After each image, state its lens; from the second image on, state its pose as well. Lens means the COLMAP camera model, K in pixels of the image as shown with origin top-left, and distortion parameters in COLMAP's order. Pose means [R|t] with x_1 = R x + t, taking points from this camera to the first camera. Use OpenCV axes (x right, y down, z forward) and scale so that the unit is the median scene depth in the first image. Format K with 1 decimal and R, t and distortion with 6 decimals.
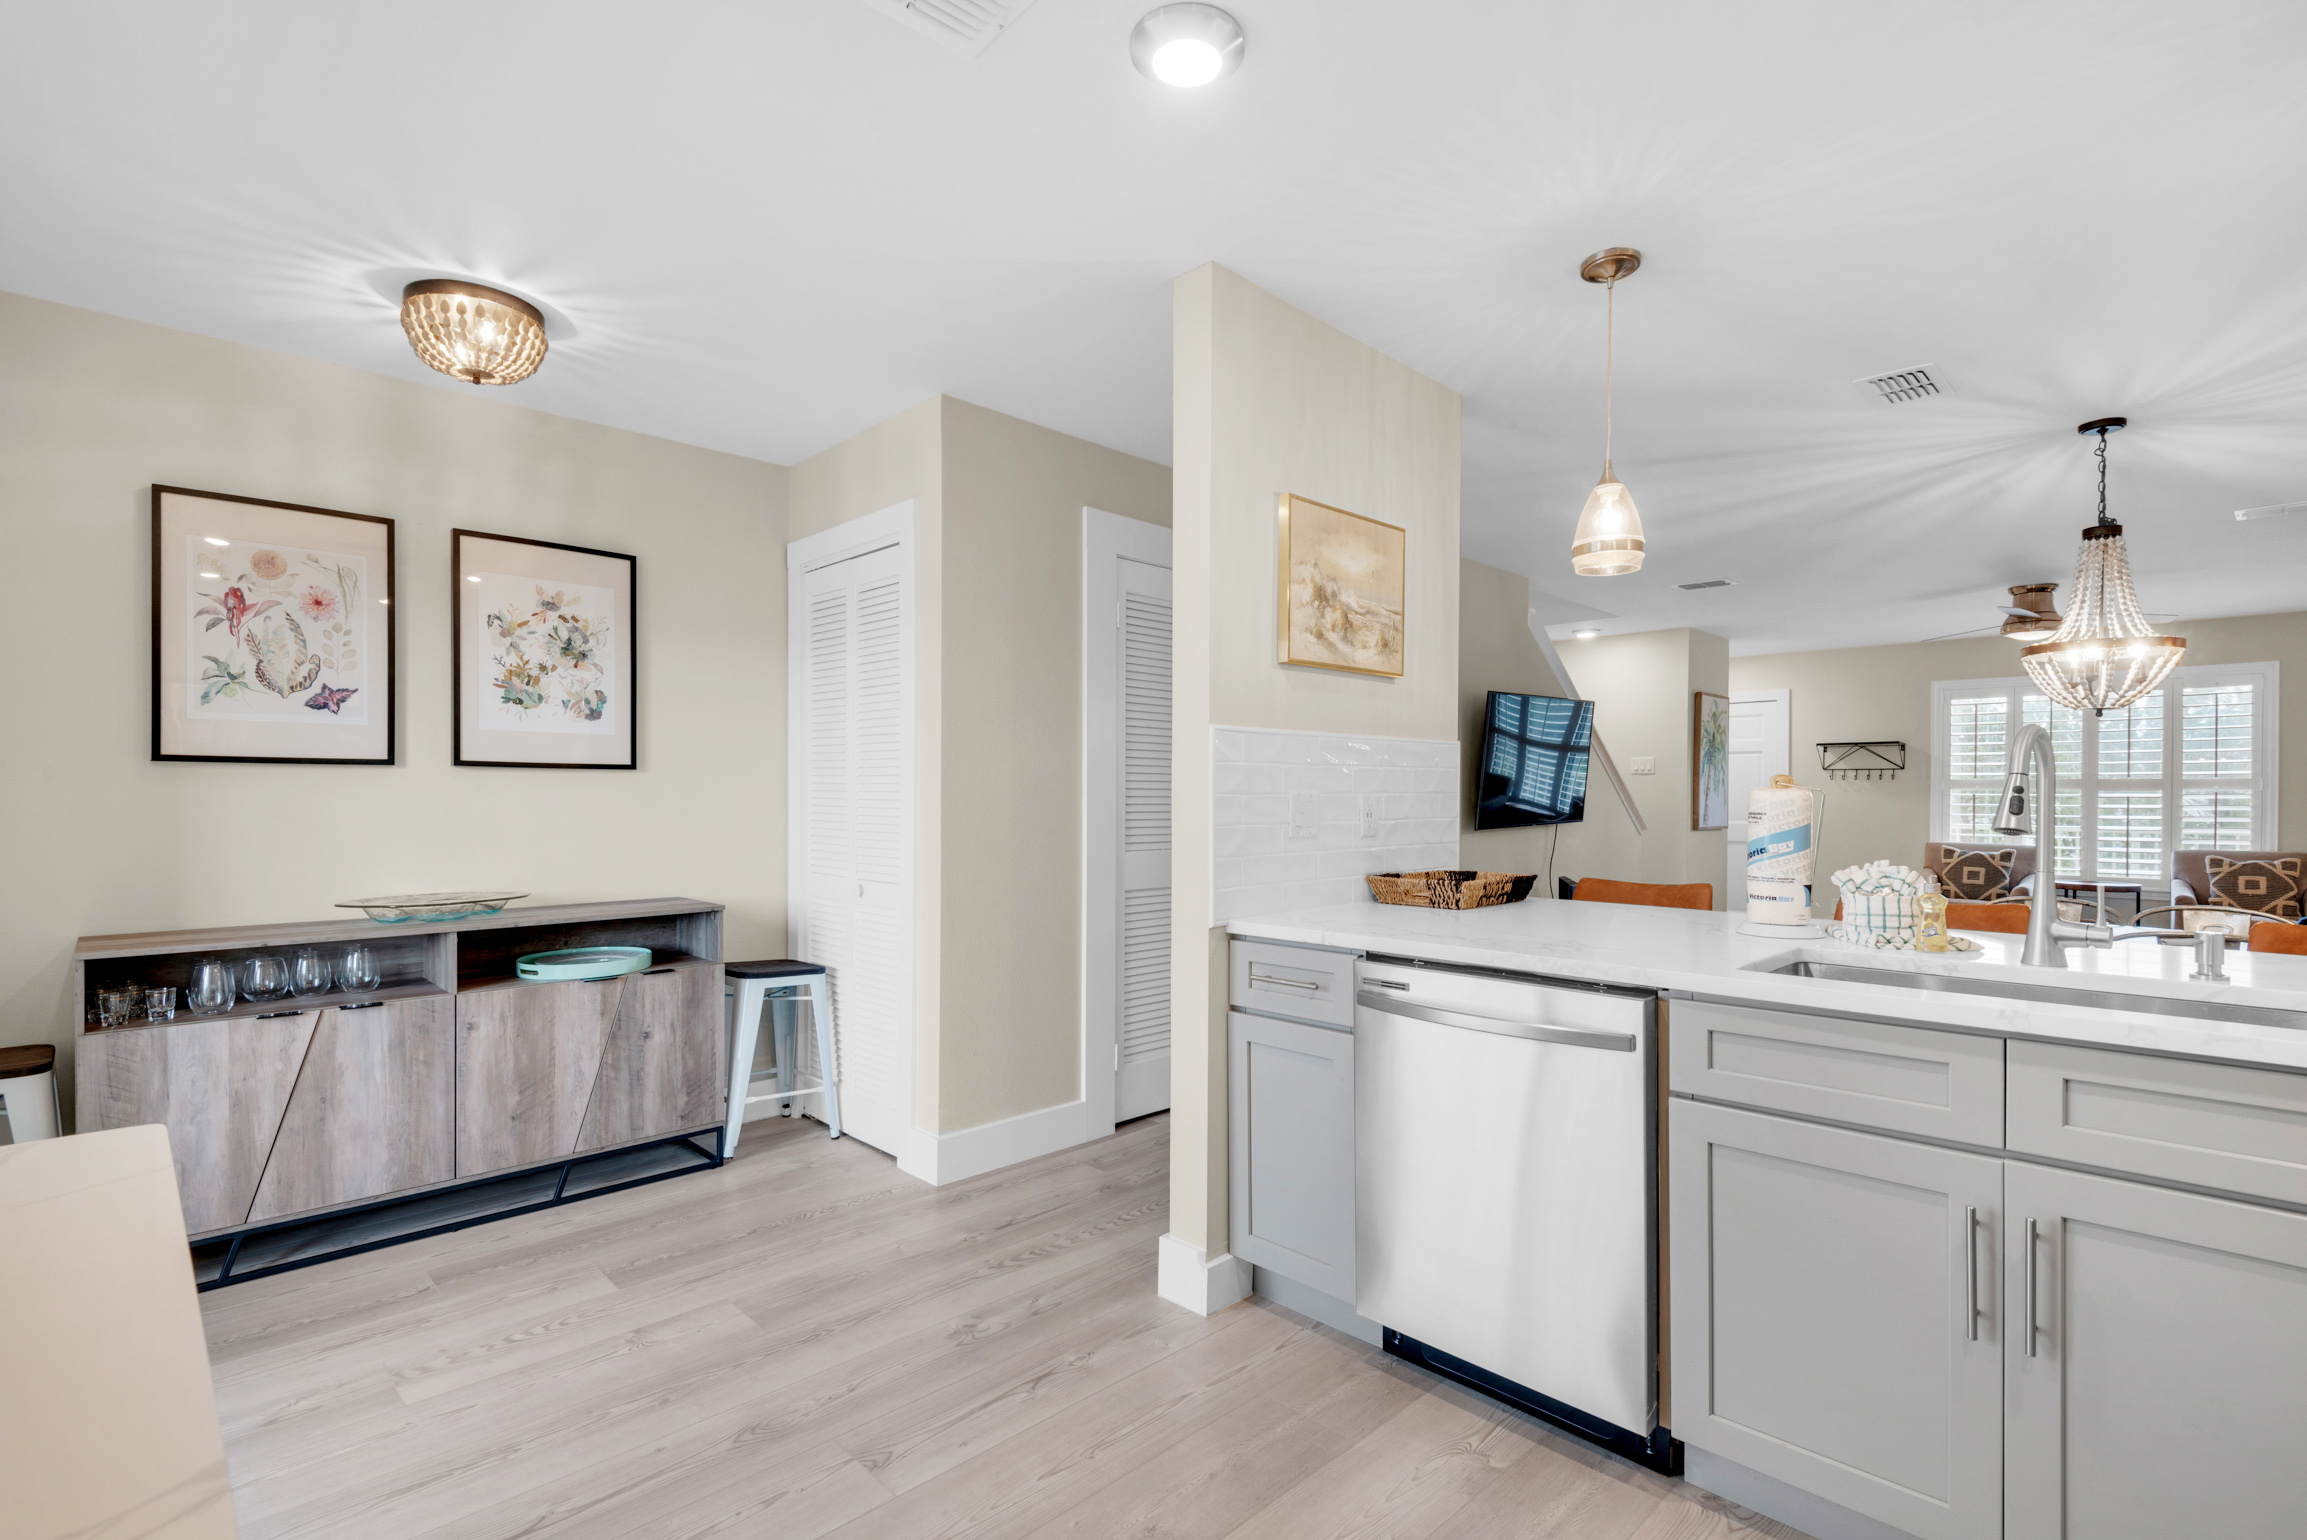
lens RADIAL K [[1075.8, 0, 1154.2], [0, 1075.8, 795.6], [0, 0, 1]] dist [0.010449, -0.008132]
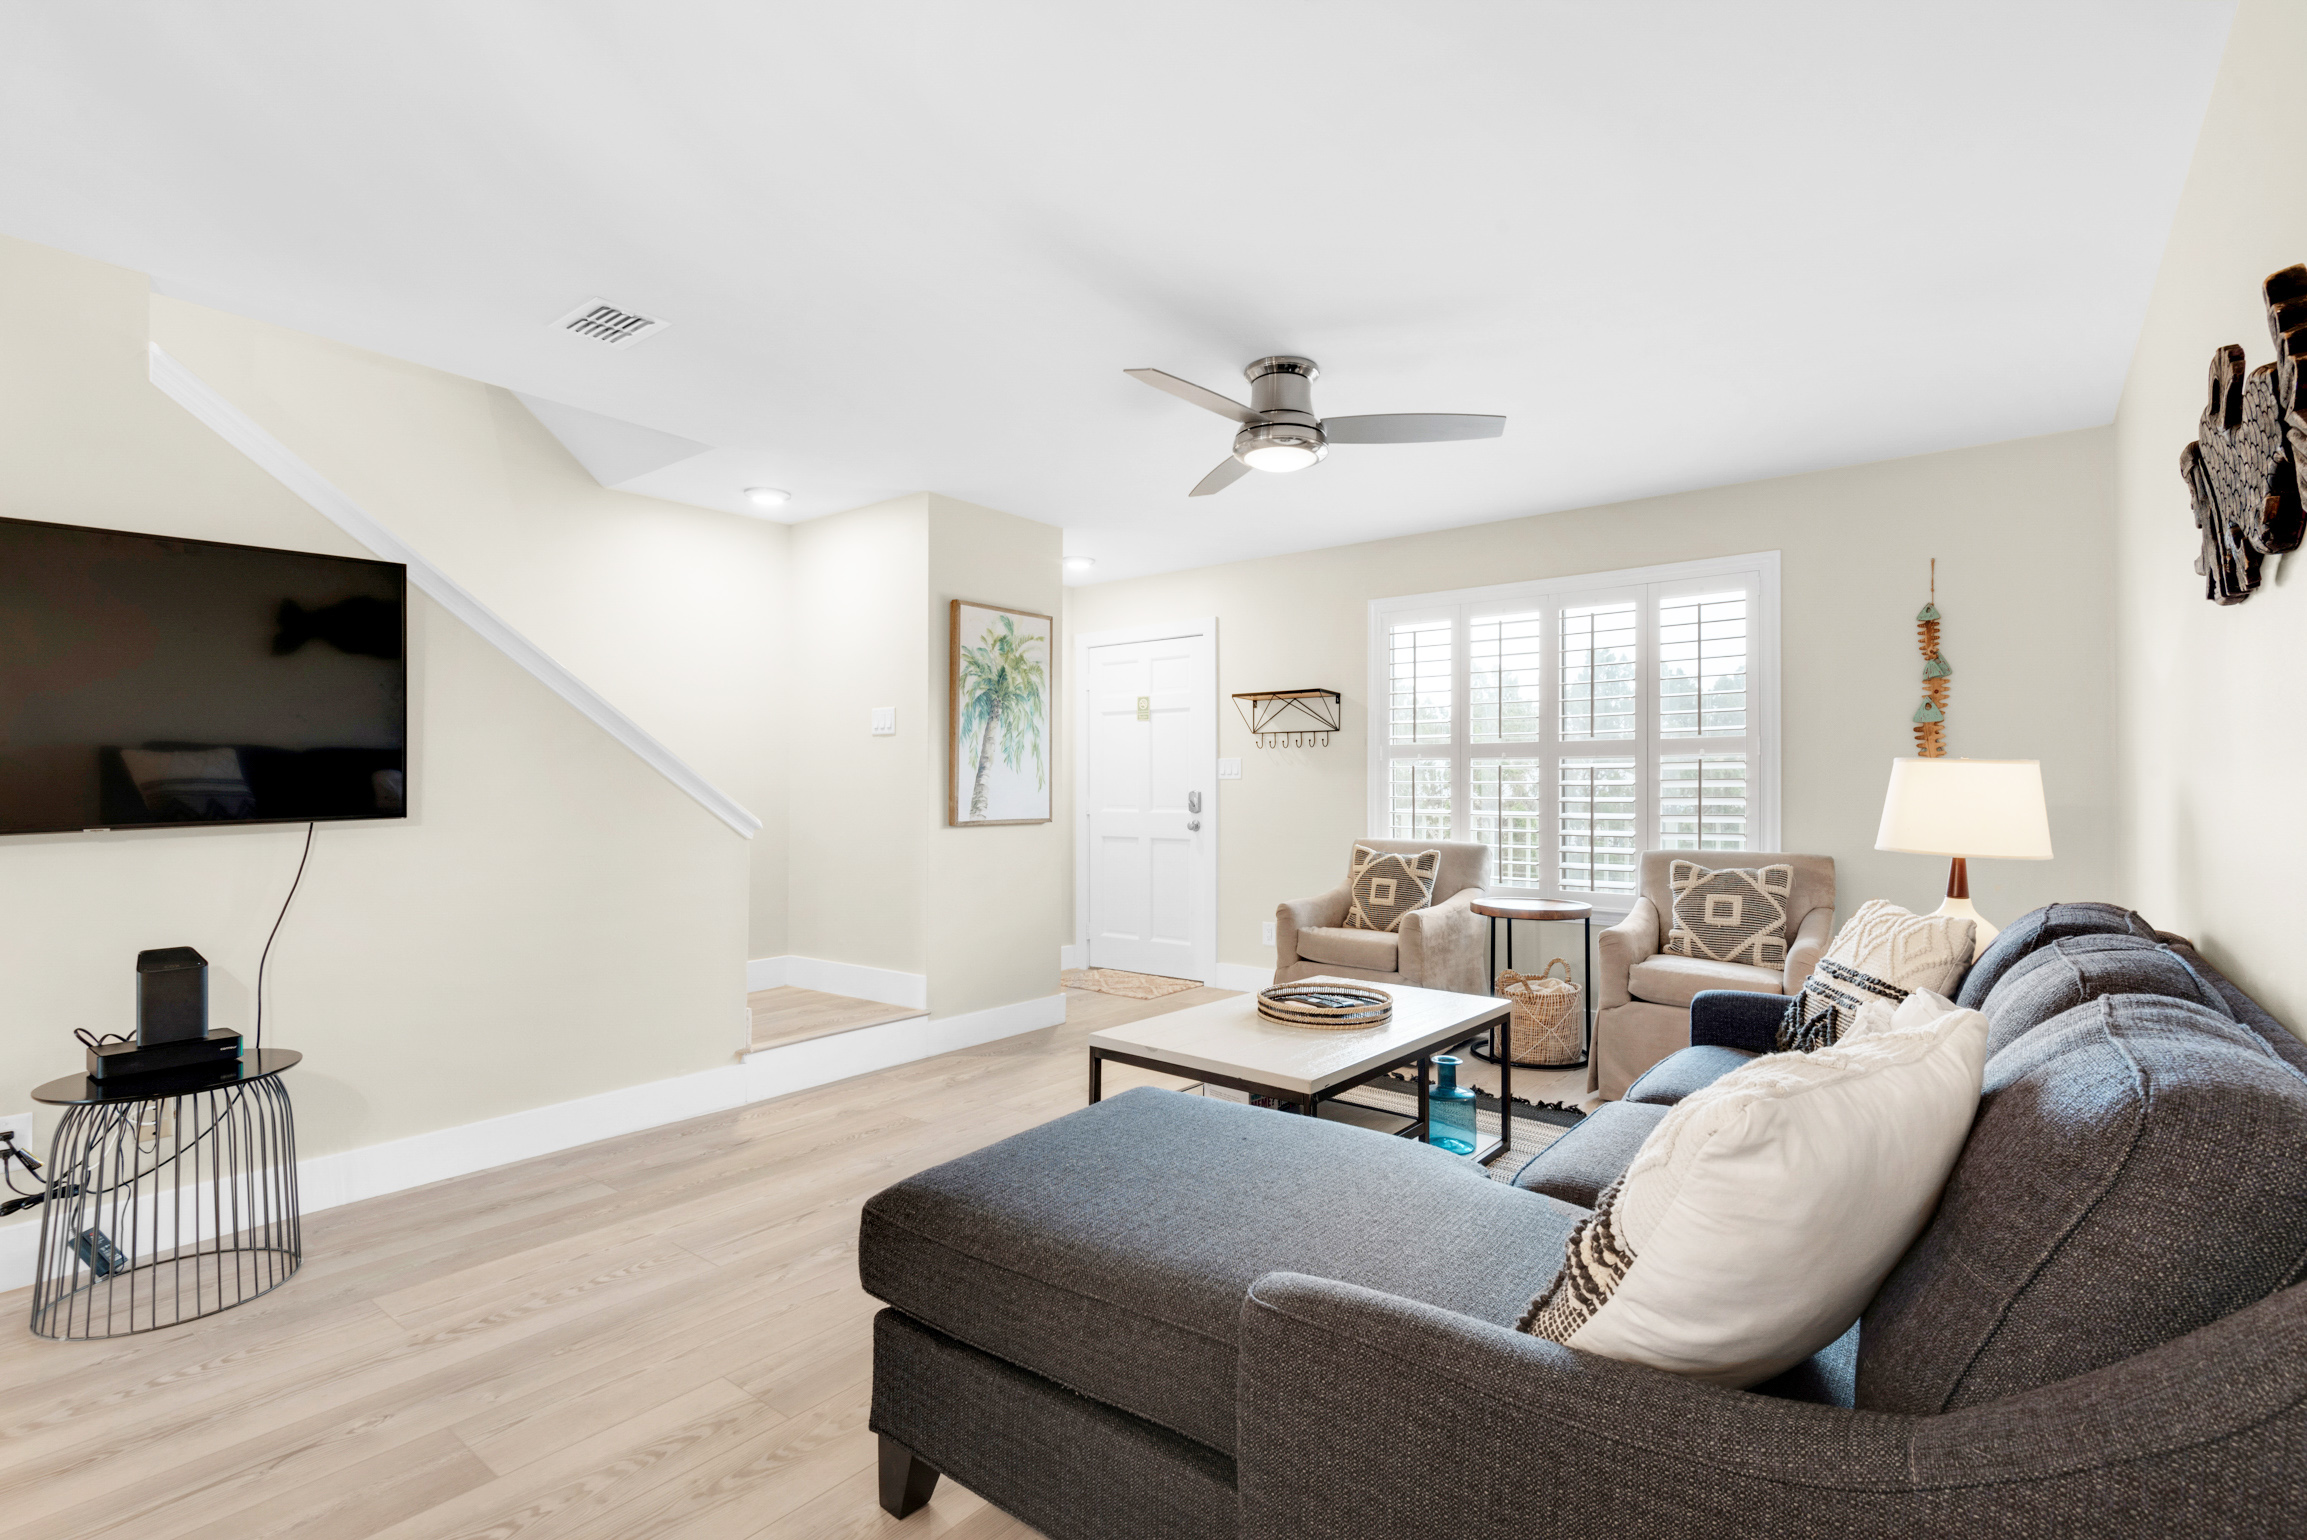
lens RADIAL K [[1075.8, 0, 1162.8], [0, 1075.8, 778.6], [0, 0, 1]] dist [0.010449, -0.008132]
pose [[0.990887, -0.004672, 0.134618, 0.583361], [0.005503, 0.999968, -0.005801, 0.010479], [-0.134587, 0.006489, 0.990881, 0.412240]]
